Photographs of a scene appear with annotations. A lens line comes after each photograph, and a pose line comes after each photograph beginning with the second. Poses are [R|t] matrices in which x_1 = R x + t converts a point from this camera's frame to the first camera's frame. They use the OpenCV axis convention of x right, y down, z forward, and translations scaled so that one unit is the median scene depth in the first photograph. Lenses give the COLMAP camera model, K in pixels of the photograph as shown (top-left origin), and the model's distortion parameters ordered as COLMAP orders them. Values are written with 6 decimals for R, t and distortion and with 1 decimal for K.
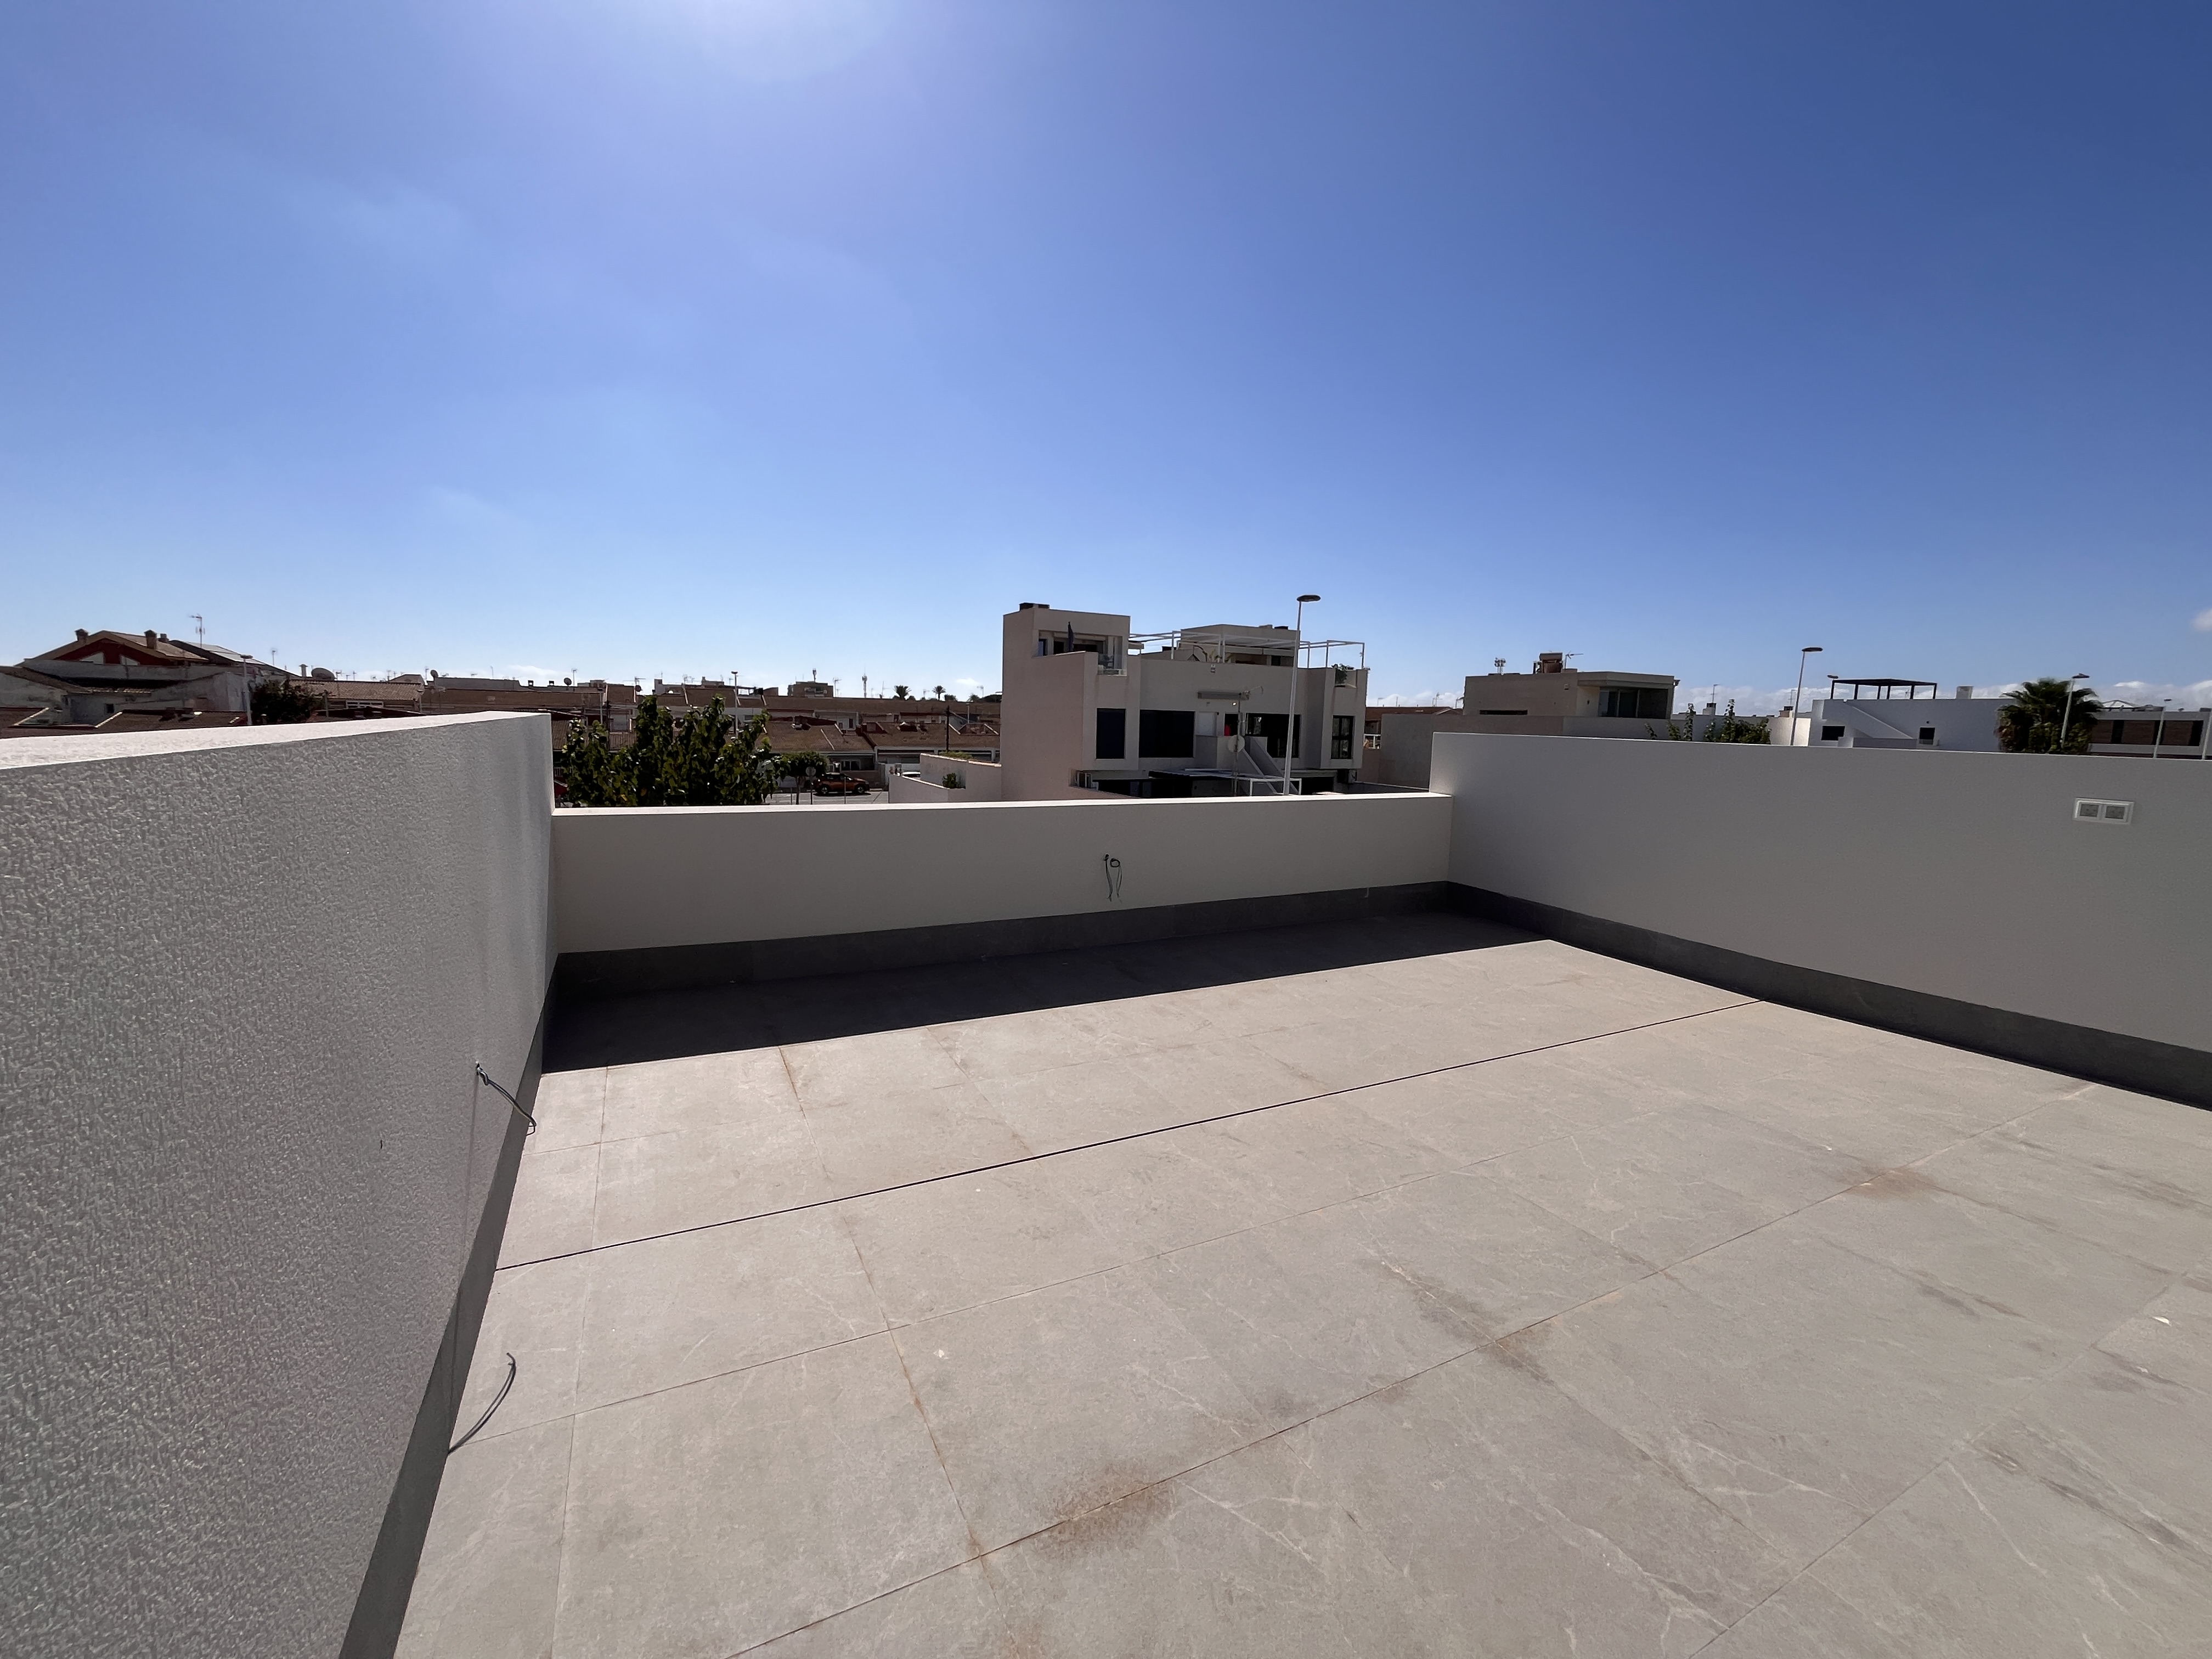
lens RADIAL K [[893.9, 0, 1106.0], [0, 893.9, 829.5], [0, 0, 1]] dist [-0.002428, 0.000265]
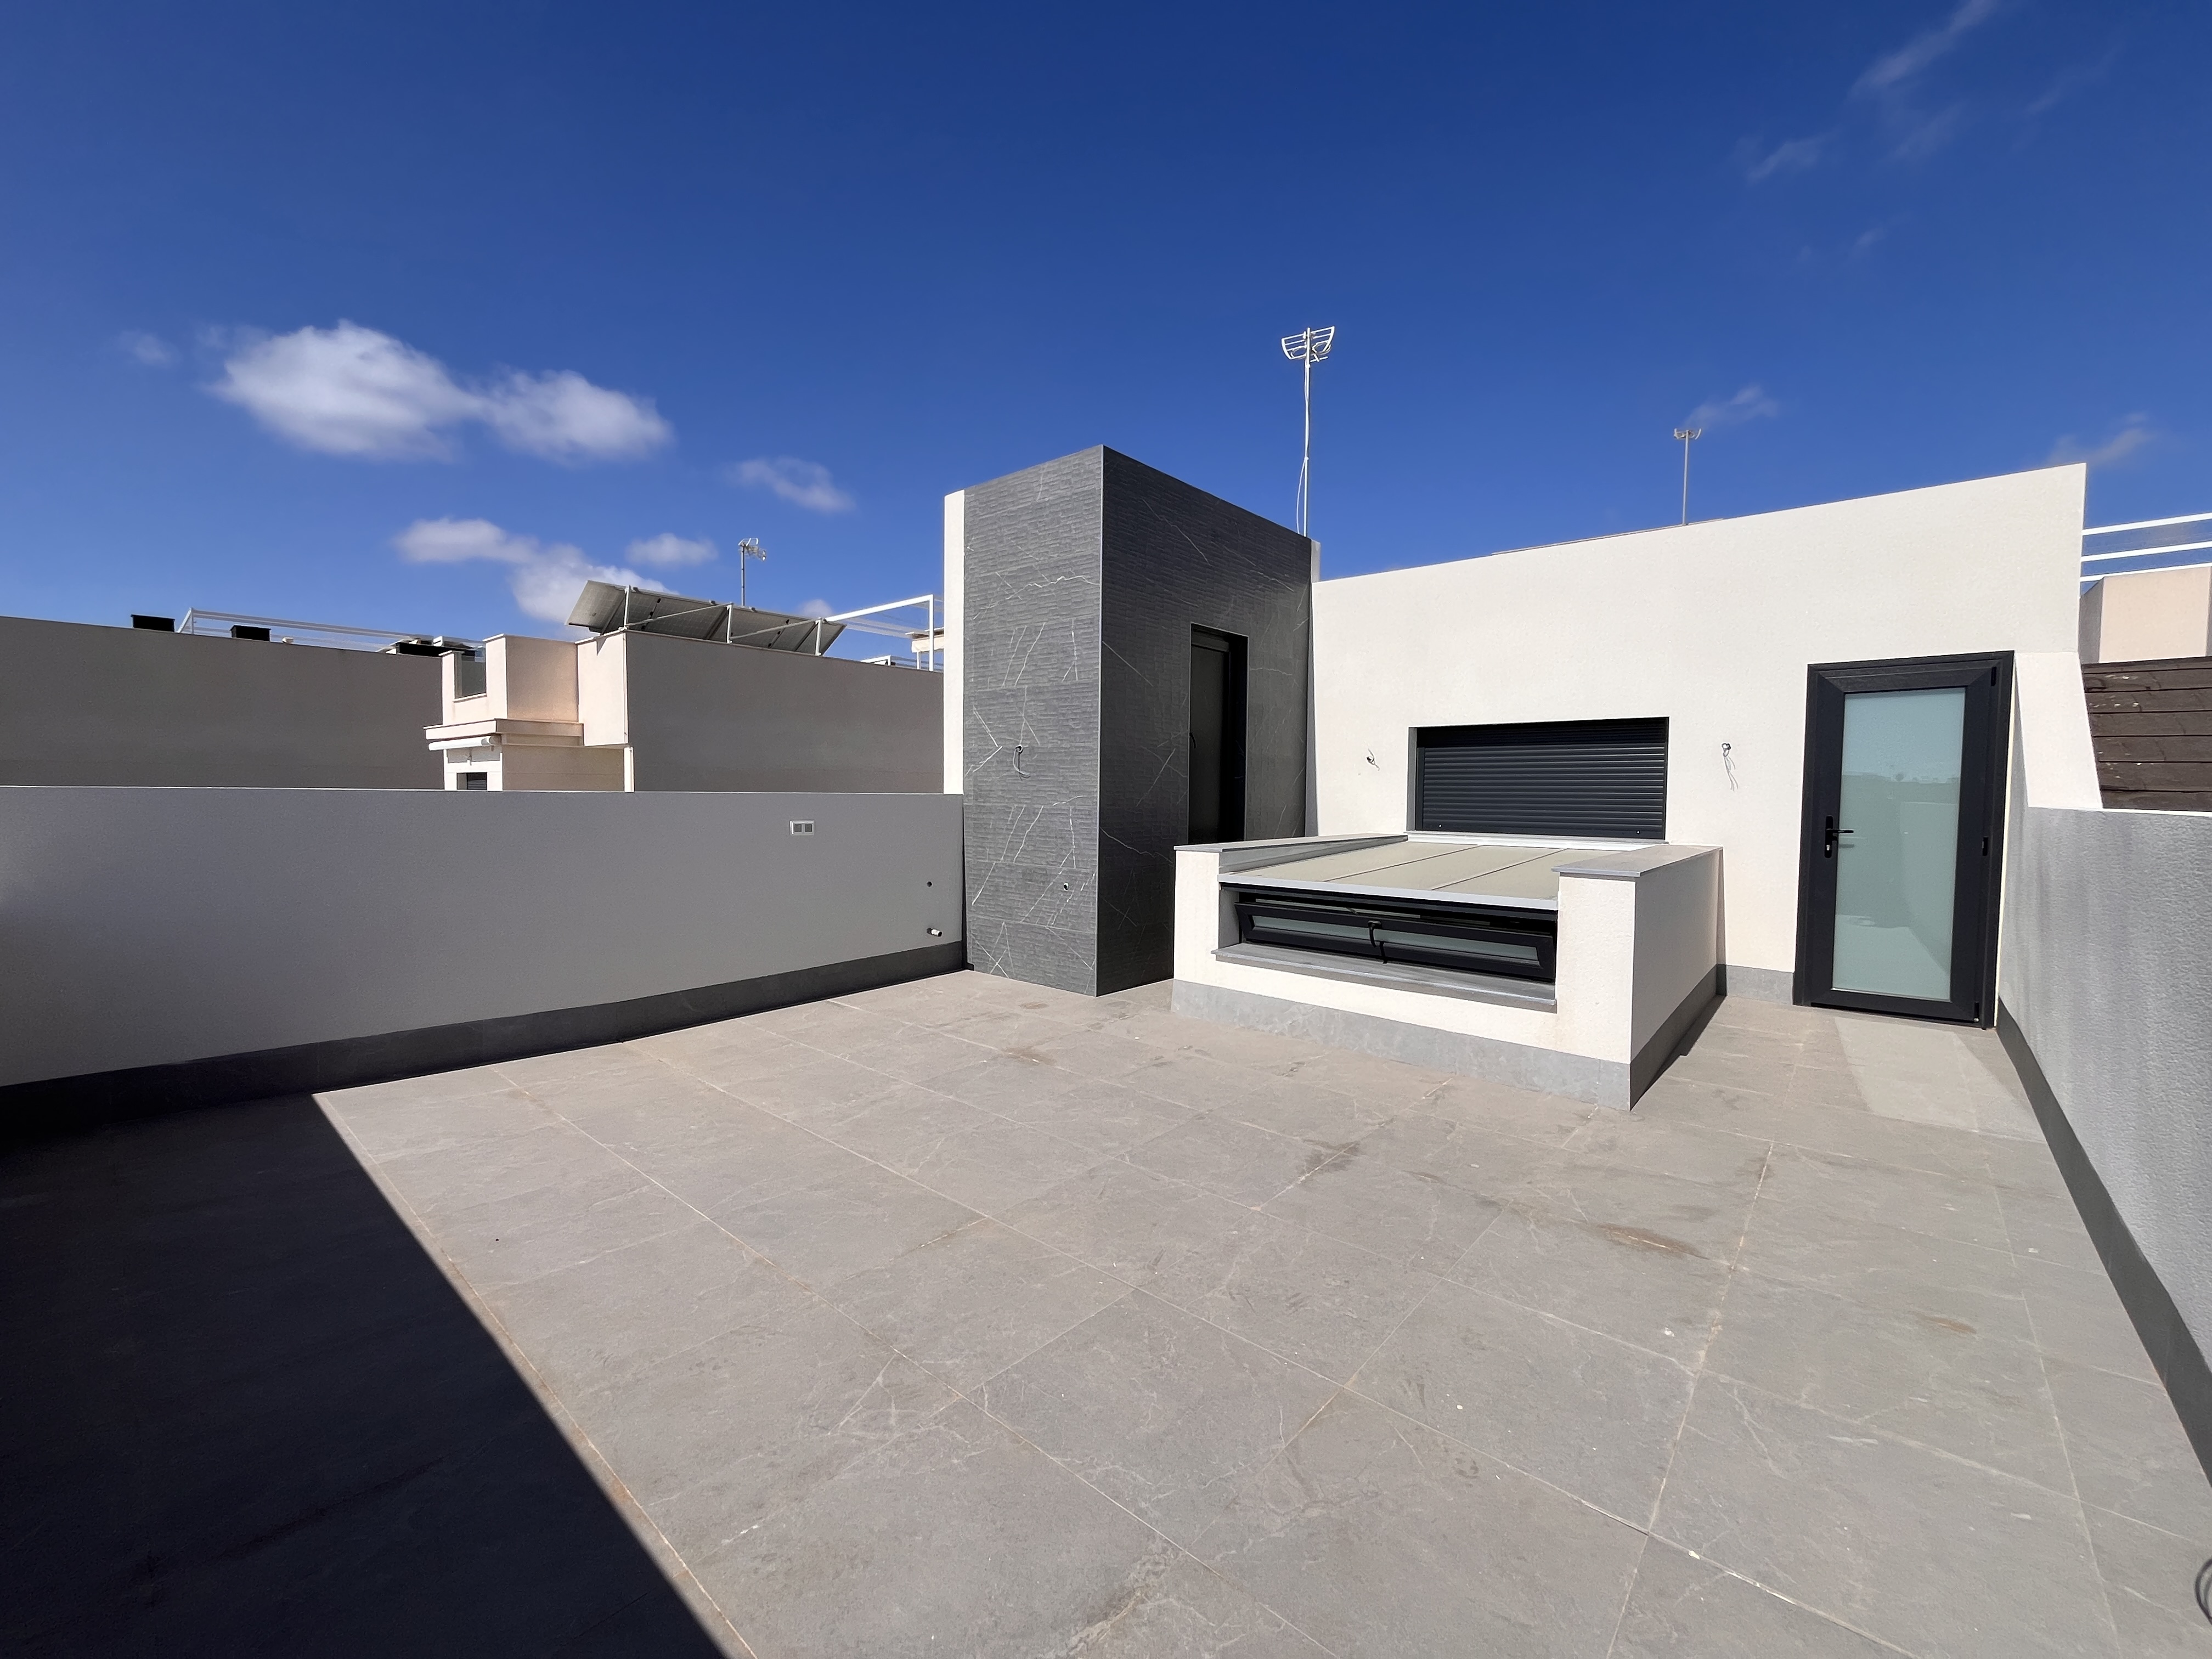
lens RADIAL K [[895.0, 0, 1102.6], [0, 895.0, 826.9], [0, 0, 1]] dist [-0.001448, 0.000170]
pose [[-0.369629, -0.067310, 0.926738, -0.050720], [0.094564, 0.989469, 0.109583, -0.014227], [-0.924355, 0.128141, -0.359372, 0.107688]]
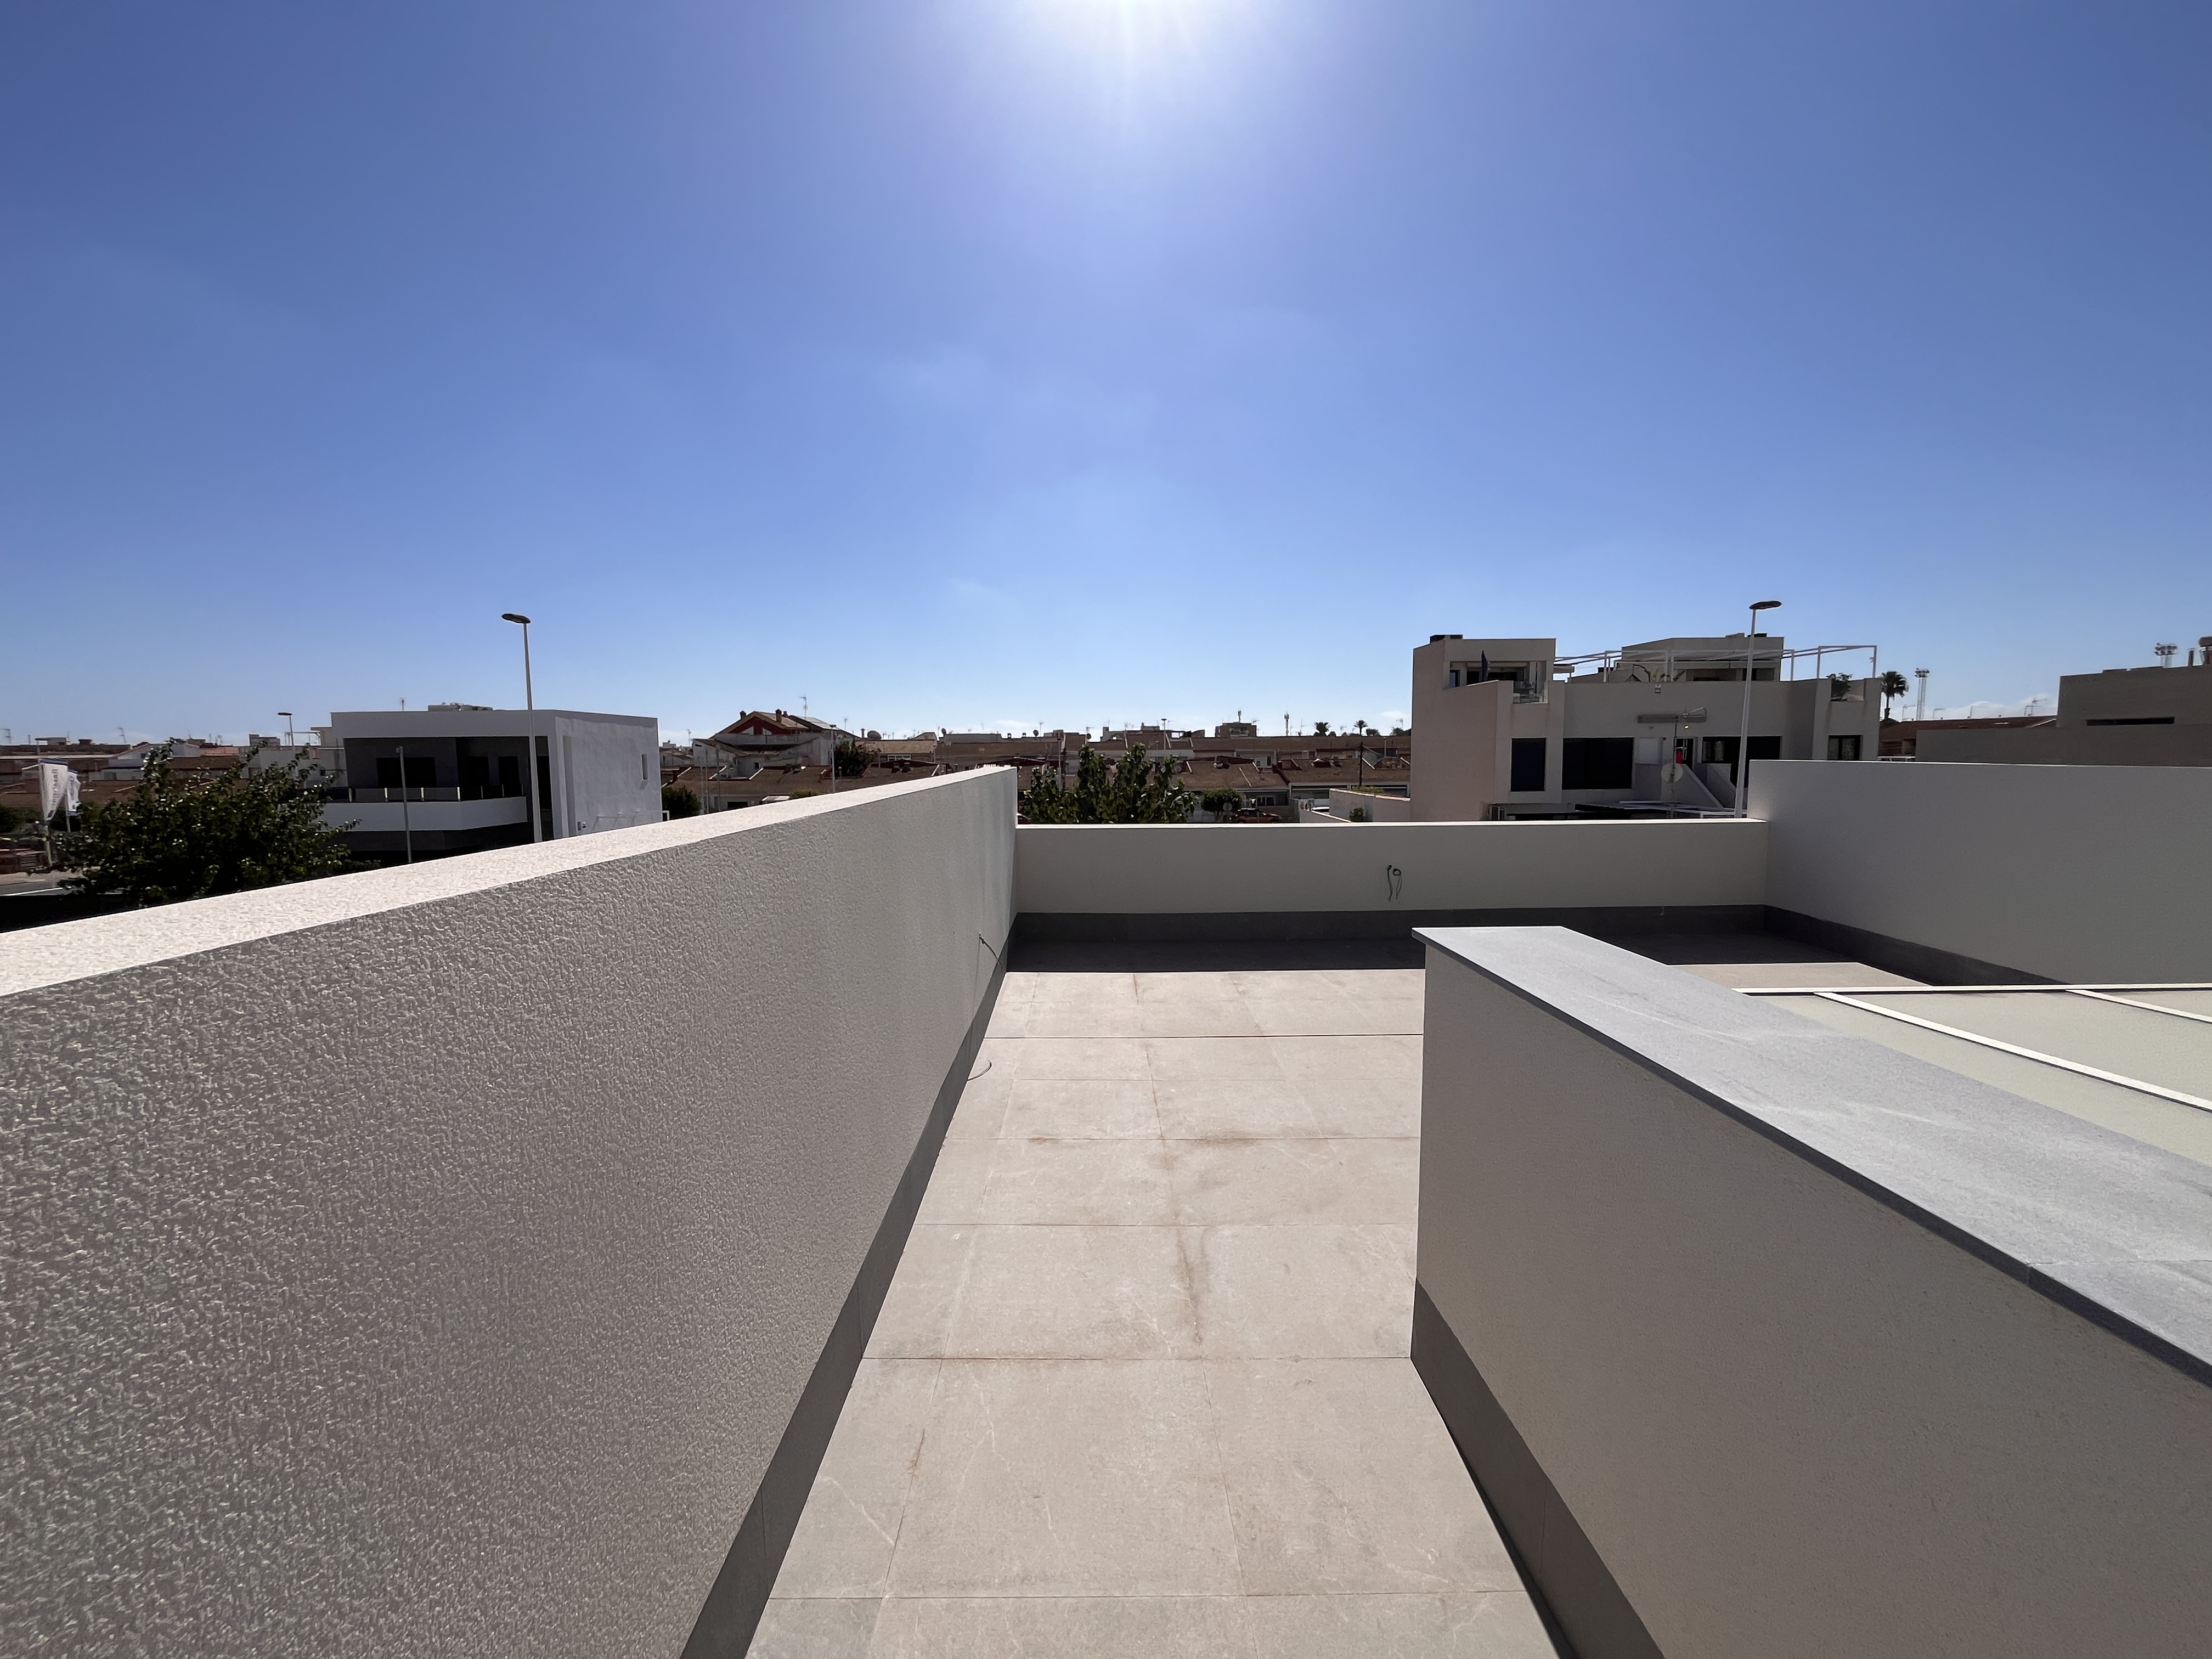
lens RADIAL K [[904.2, 0, 1103.2], [0, 904.2, 832.8], [0, 0, 1]] dist [-0.003433, -0.000229]
pose [[0.893384, 0.006632, -0.449245, 0.029900], [-0.023300, 0.999229, -0.031585, 0.004544], [0.448689, 0.038685, 0.892850, -0.045630]]
